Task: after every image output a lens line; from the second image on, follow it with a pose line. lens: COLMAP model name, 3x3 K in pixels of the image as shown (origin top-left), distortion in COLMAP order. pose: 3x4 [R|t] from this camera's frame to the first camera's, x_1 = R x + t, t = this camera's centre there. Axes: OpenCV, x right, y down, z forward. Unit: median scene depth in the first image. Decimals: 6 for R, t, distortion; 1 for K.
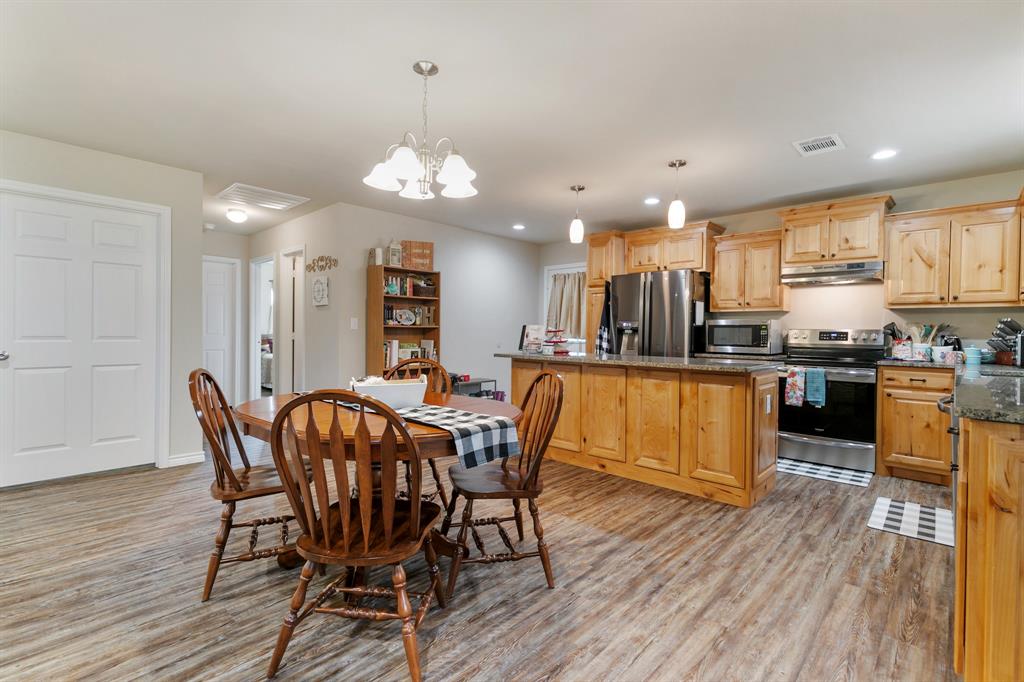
lens RADIAL K [[465.8, 0, 512.0], [0, 465.8, 335.0], [0, 0, 1]] dist [0.004632, 0.000046]
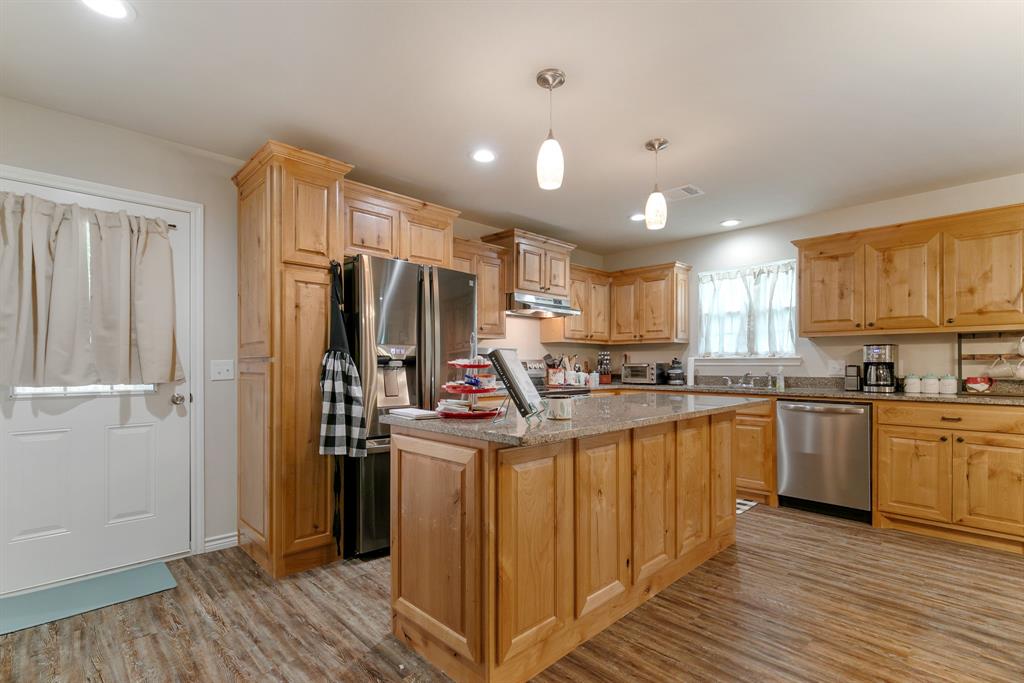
lens RADIAL K [[477.9, 0, 512.7], [0, 477.9, 364.1], [0, 0, 1]] dist [0.003811, 0.000457]
pose [[0.046554, -0.012378, 0.998839, -0.540885], [0.008207, 0.999894, 0.012008, -0.022408], [-0.998882, 0.007638, 0.046651, 1.458599]]
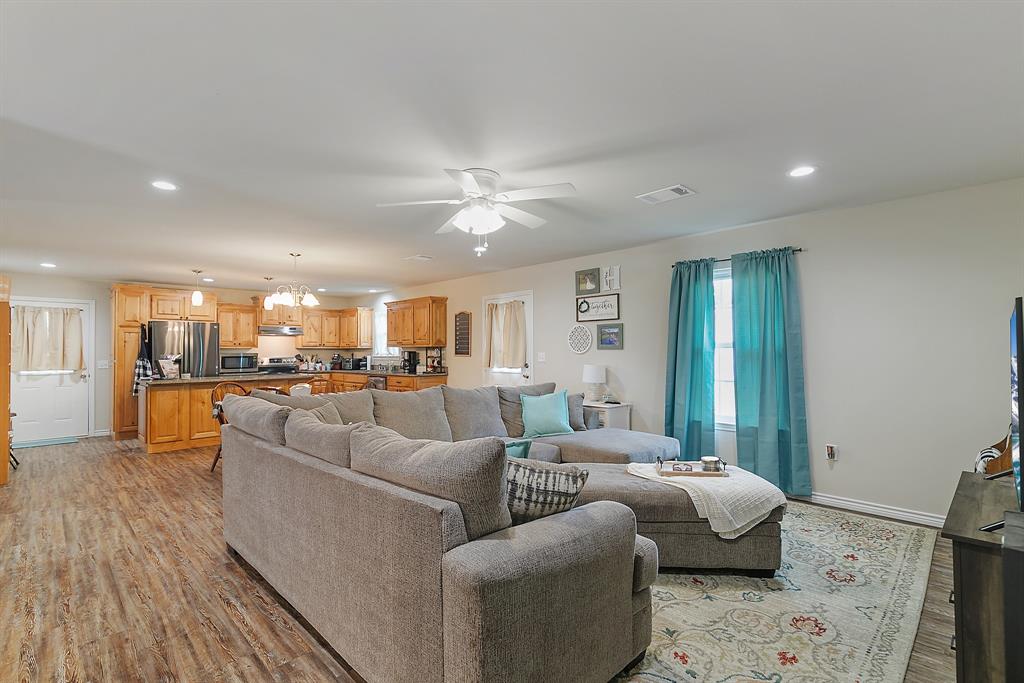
lens RADIAL K [[470.6, 0, 509.3], [0, 470.6, 344.3], [0, 0, 1]] dist [0.005729, -0.000029]
pose [[0.036744, 0.003630, 0.999318, -1.994856], [0.014132, 0.999892, -0.004152, -0.070676], [-0.999225, 0.014275, 0.036689, -0.135902]]
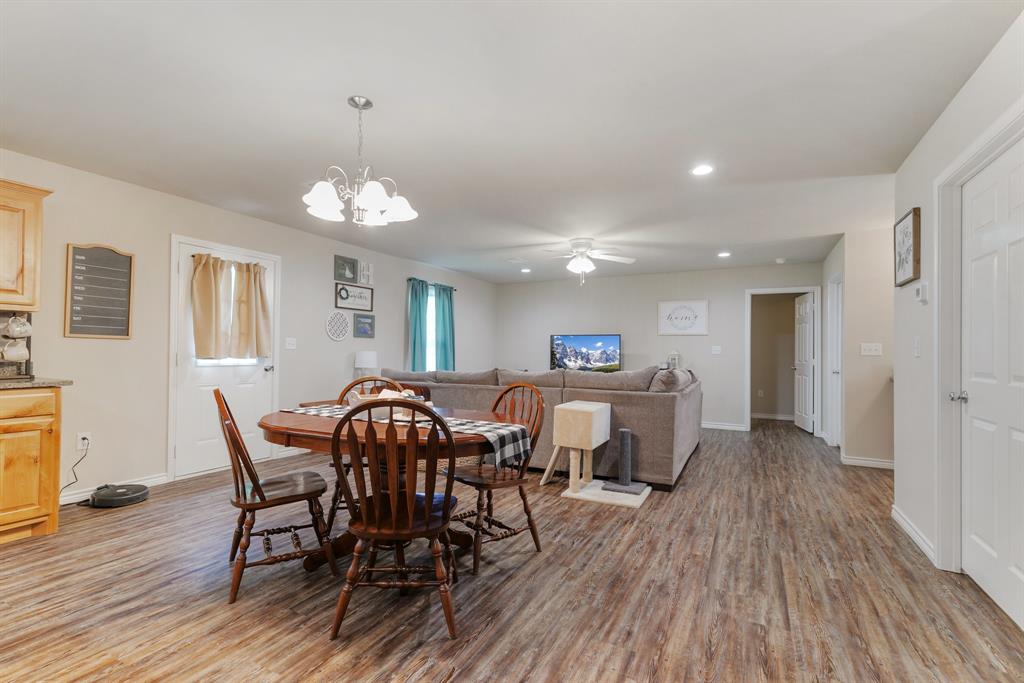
lens RADIAL K [[470.6, 0, 509.3], [0, 470.6, 344.3], [0, 0, 1]] dist [0.005729, -0.000029]
pose [[-0.962098, -0.024881, -0.271568, -0.183055], [-0.023103, 0.999686, -0.009741, -0.018092], [0.271725, -0.003098, -0.962370, 1.662957]]
